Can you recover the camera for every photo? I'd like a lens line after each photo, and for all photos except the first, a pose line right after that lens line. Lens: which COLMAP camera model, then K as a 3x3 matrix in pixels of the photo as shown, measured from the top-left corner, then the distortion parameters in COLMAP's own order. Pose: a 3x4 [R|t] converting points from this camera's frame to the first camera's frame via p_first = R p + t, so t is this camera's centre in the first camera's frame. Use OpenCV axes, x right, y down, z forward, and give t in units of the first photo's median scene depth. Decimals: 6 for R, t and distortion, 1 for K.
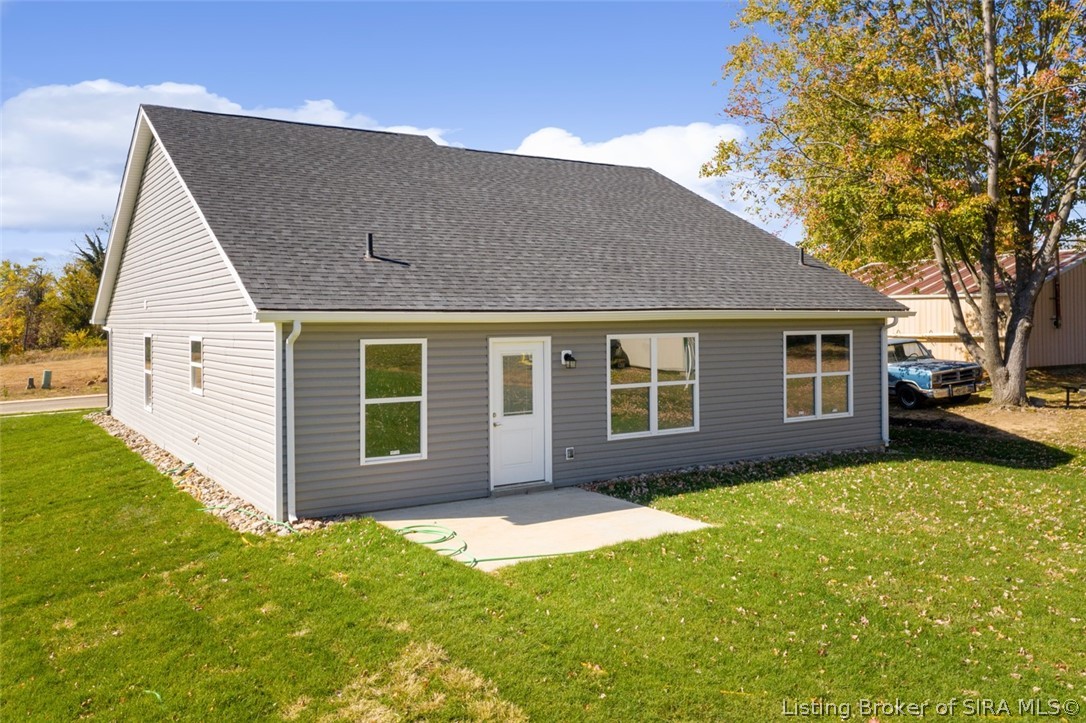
lens RADIAL K [[899.6, 0, 543.3], [0, 899.6, 336.3], [0, 0, 1]] dist [0.000372, -0.002119]
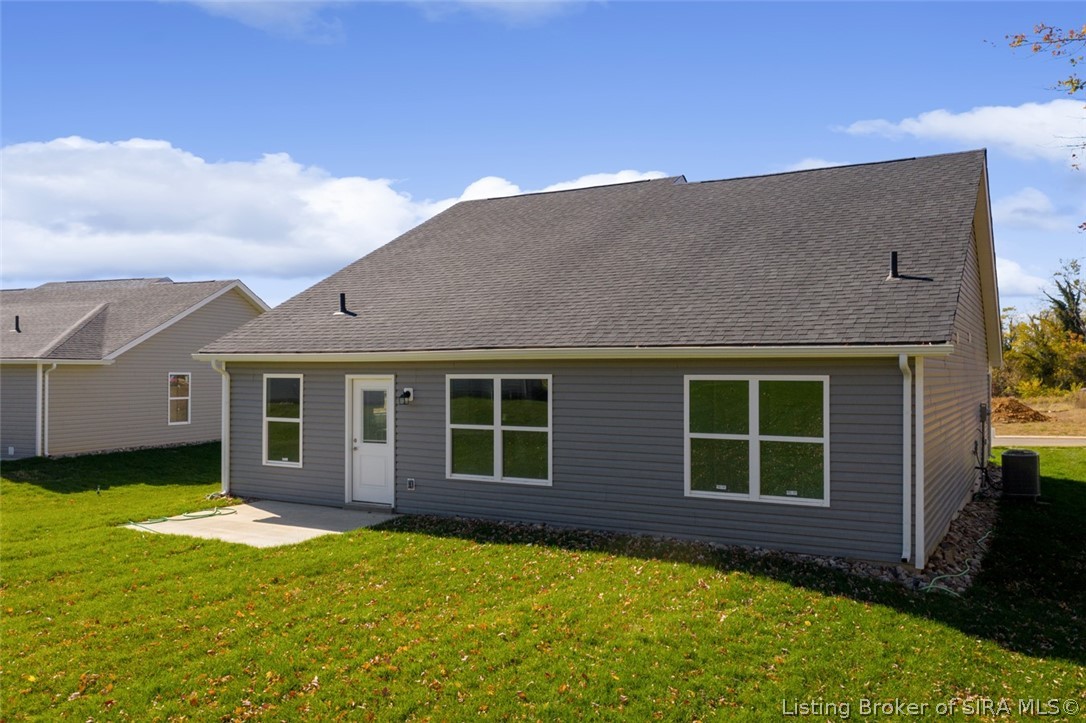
lens RADIAL K [[868.1, 0, 543.0], [0, 868.1, 361.5], [0, 0, 1]] dist [-0.000913, -0.001017]
pose [[0.459921, 0.007703, -0.887926, 0.879099], [-0.011545, 0.999930, 0.002694, -0.017865], [0.887885, 0.009012, 0.459977, 0.570966]]
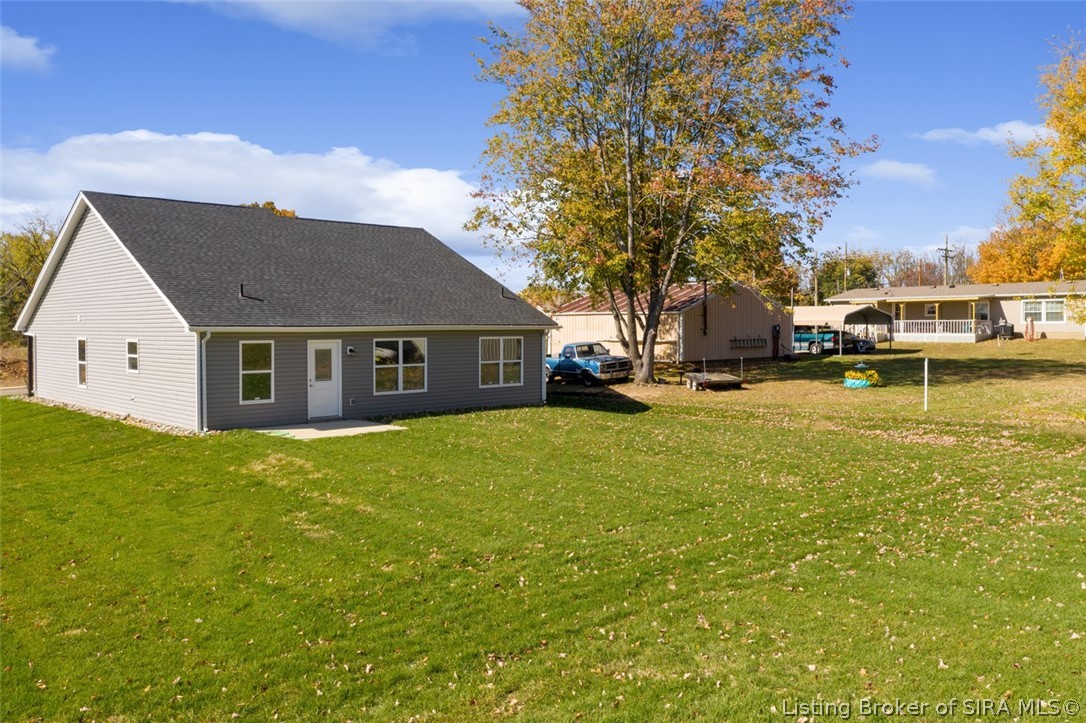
lens RADIAL K [[899.6, 0, 543.3], [0, 899.6, 336.3], [0, 0, 1]] dist [0.000372, -0.002119]
pose [[0.983636, 0.002266, 0.180152, 0.072266], [-0.001212, 0.999982, -0.005960, 0.003713], [-0.180162, 0.005644, 0.983621, -0.795083]]
